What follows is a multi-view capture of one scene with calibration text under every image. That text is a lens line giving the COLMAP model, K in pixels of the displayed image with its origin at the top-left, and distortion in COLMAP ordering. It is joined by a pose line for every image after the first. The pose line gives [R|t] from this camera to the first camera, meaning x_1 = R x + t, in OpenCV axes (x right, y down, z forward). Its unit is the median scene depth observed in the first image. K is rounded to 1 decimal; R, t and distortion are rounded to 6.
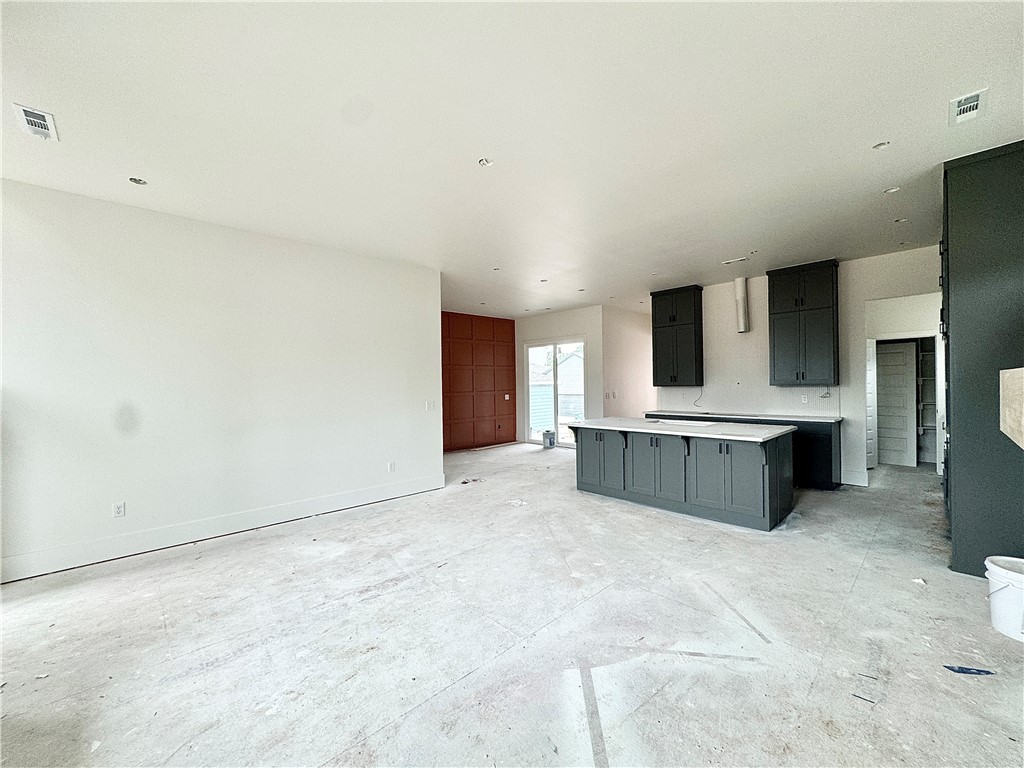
lens RADIAL K [[410.0, 0, 512.0], [0, 410.0, 382.0], [0, 0, 1]] dist [-0.003877, 0.000773]
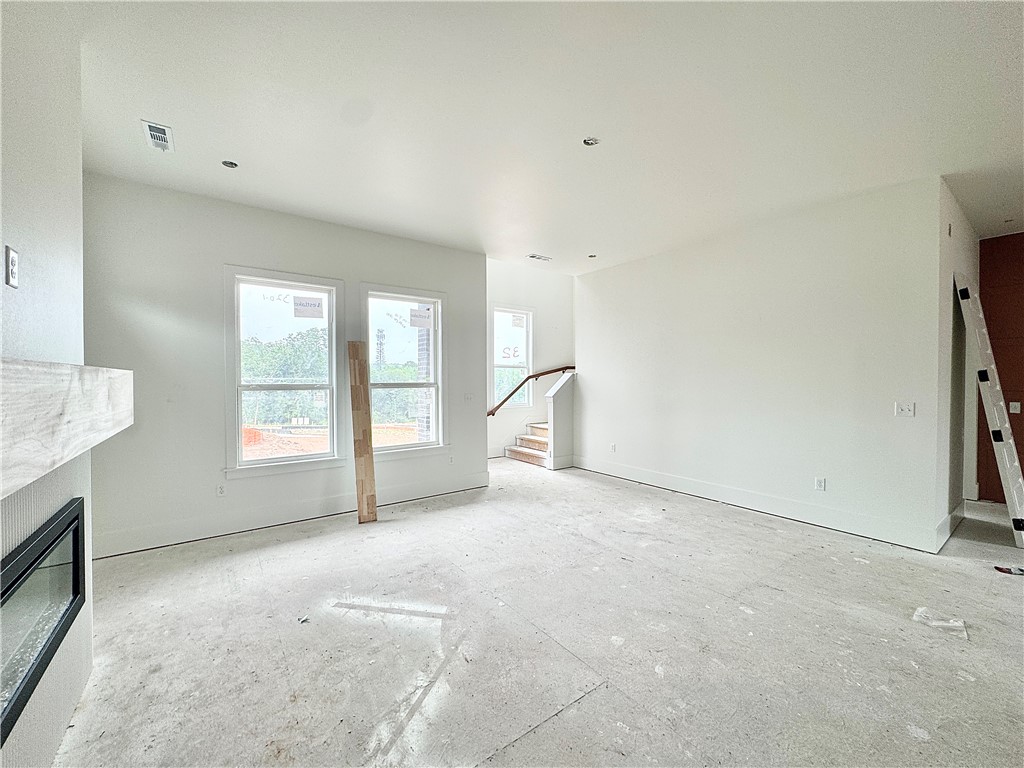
lens RADIAL K [[410.0, 0, 510.8], [0, 410.0, 383.8], [0, 0, 1]] dist [-0.003877, 0.000773]
pose [[-0.128111, 0.028418, -0.991353, 0.649117], [0.009428, 0.999579, 0.027435, -0.003367], [0.991715, -0.005832, -0.128325, 0.667067]]
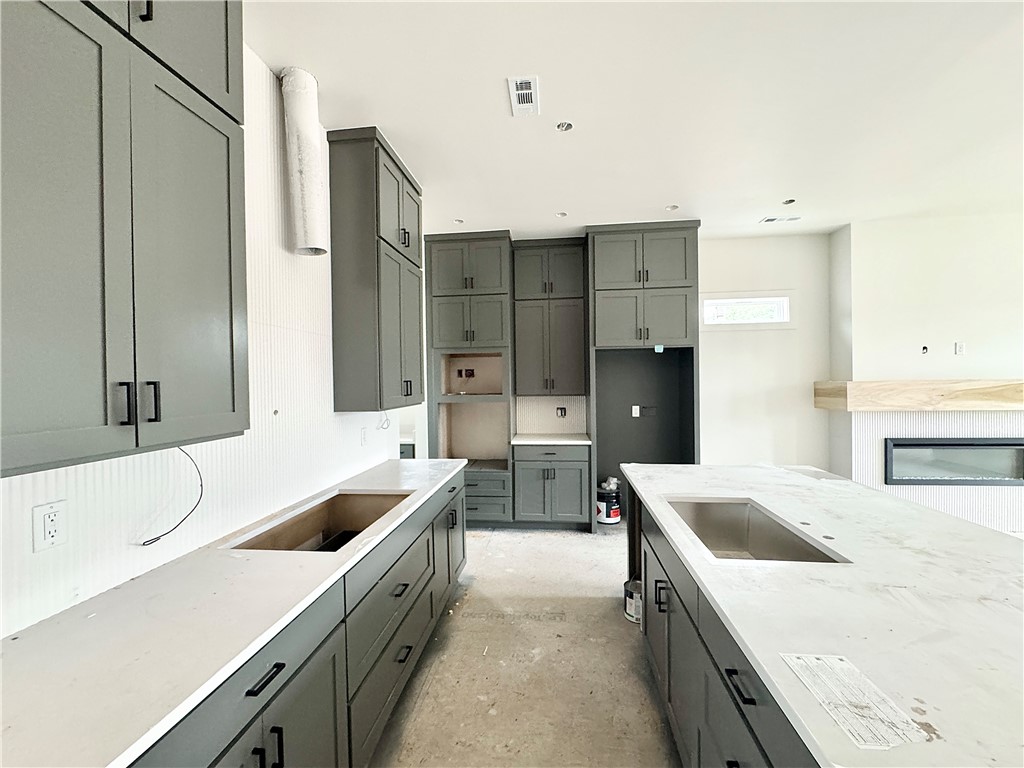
lens RADIAL K [[410.0, 0, 504.3], [0, 410.0, 383.8], [0, 0, 1]] dist [-0.003877, 0.000773]
pose [[-0.642312, 0.017546, 0.766242, 0.345785], [0.020979, 0.999766, -0.005308, -0.019932], [-0.766156, 0.012666, -0.642530, 1.679773]]
